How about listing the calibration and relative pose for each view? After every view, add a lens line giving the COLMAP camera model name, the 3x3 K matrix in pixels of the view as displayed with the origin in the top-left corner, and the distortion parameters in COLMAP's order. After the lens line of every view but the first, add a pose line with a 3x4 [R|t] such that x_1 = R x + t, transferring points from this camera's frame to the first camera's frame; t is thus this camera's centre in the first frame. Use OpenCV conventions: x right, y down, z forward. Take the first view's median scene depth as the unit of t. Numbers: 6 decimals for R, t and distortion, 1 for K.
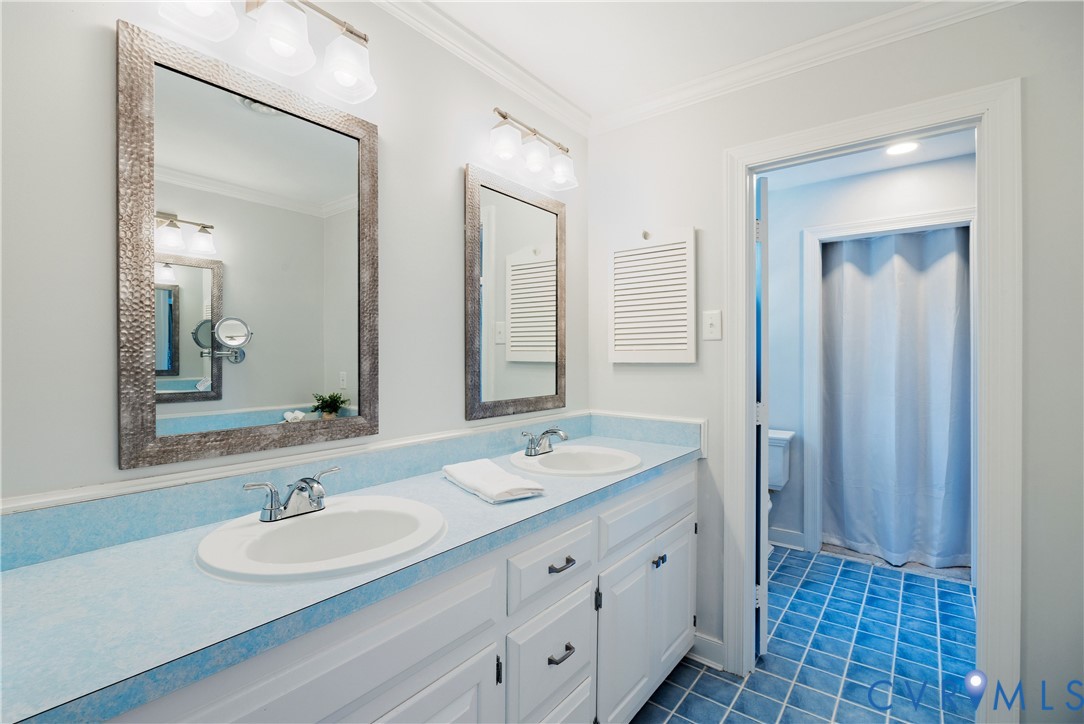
lens RADIAL K [[503.1, 0, 542.3], [0, 503.1, 360.8], [0, 0, 1]] dist [0.003438, 0.000059]
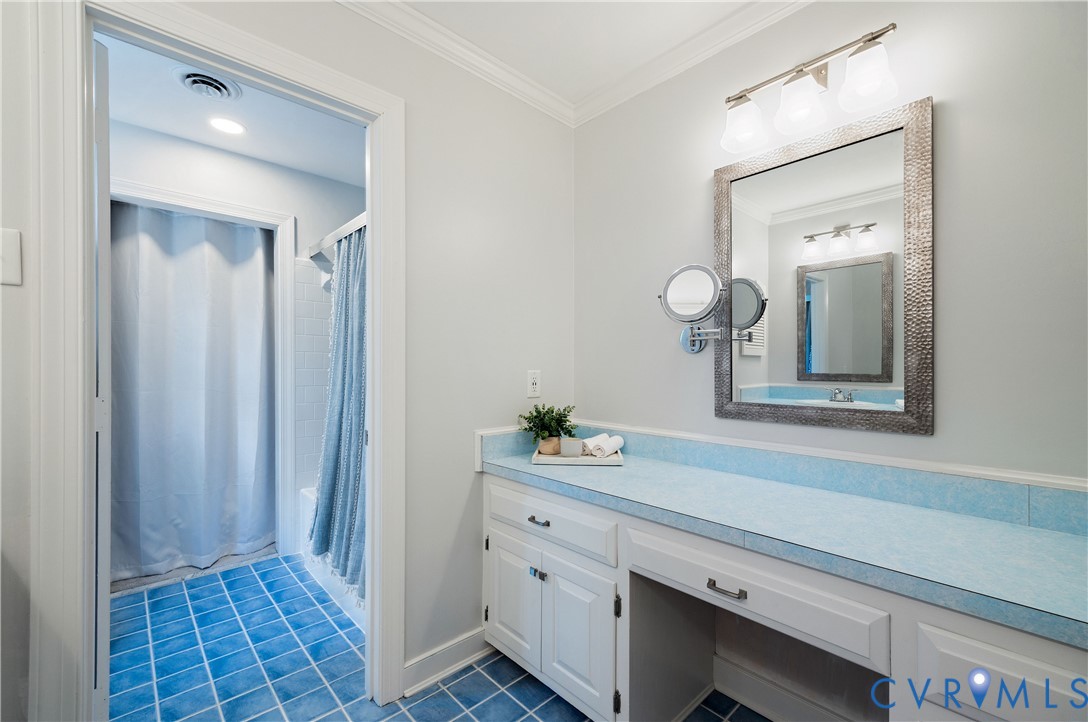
lens RADIAL K [[447.6, 0, 542.4], [0, 447.6, 366.9], [0, 0, 1]] dist [-0.002700, 0.000001]
pose [[0.165924, 0.001731, 0.986137, -0.017598], [0.002475, 0.999995, -0.002172, 0.036056], [-0.986135, 0.002802, 0.165919, 0.273489]]
